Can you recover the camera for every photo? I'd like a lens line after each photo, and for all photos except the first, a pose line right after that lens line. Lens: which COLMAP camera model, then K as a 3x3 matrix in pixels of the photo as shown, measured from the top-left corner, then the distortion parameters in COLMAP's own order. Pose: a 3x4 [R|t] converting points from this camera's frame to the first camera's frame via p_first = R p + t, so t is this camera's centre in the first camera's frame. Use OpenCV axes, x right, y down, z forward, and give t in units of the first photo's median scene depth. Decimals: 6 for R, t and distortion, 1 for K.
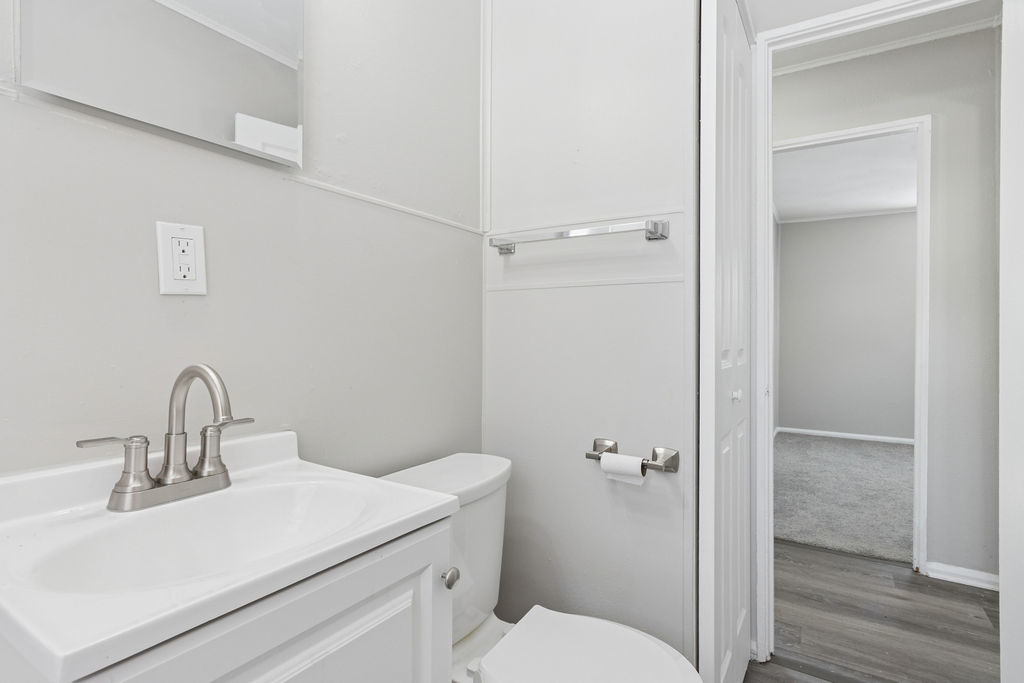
lens RADIAL K [[513.0, 0, 512.0], [0, 513.0, 341.5], [0, 0, 1]] dist [0.047164, -0.000043]
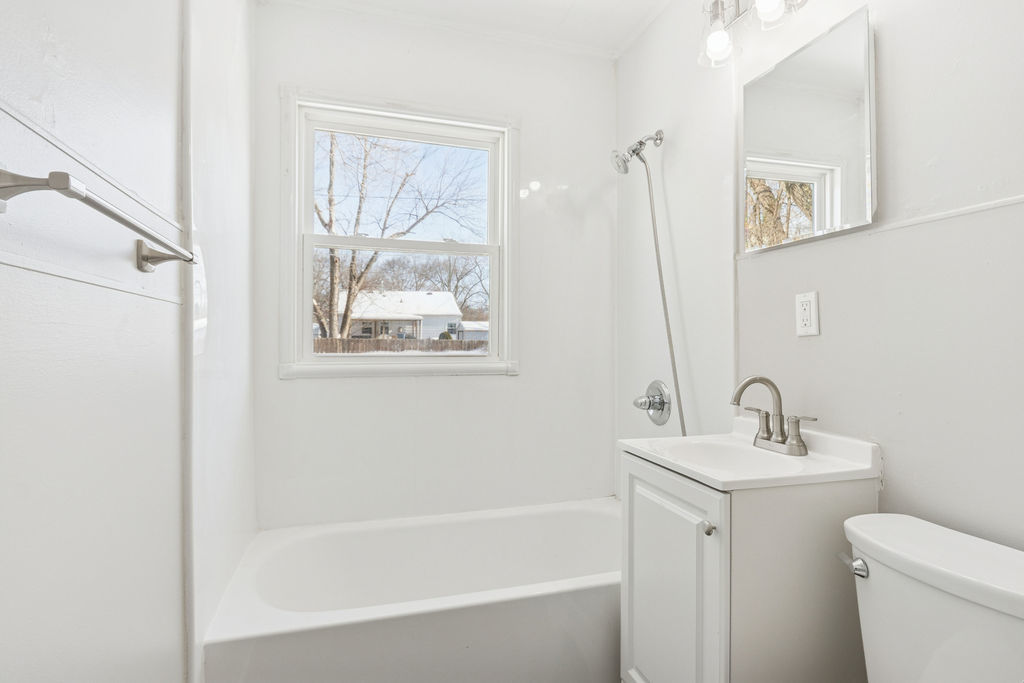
lens RADIAL K [[520.3, 0, 512.0], [0, 520.3, 341.5], [0, 0, 1]] dist [0.000095, -0.000017]
pose [[-0.667053, -0.006475, -0.744982, 1.242471], [-0.004797, 0.999979, -0.004396, -0.060944], [0.744995, 0.000642, -0.667070, 1.437596]]
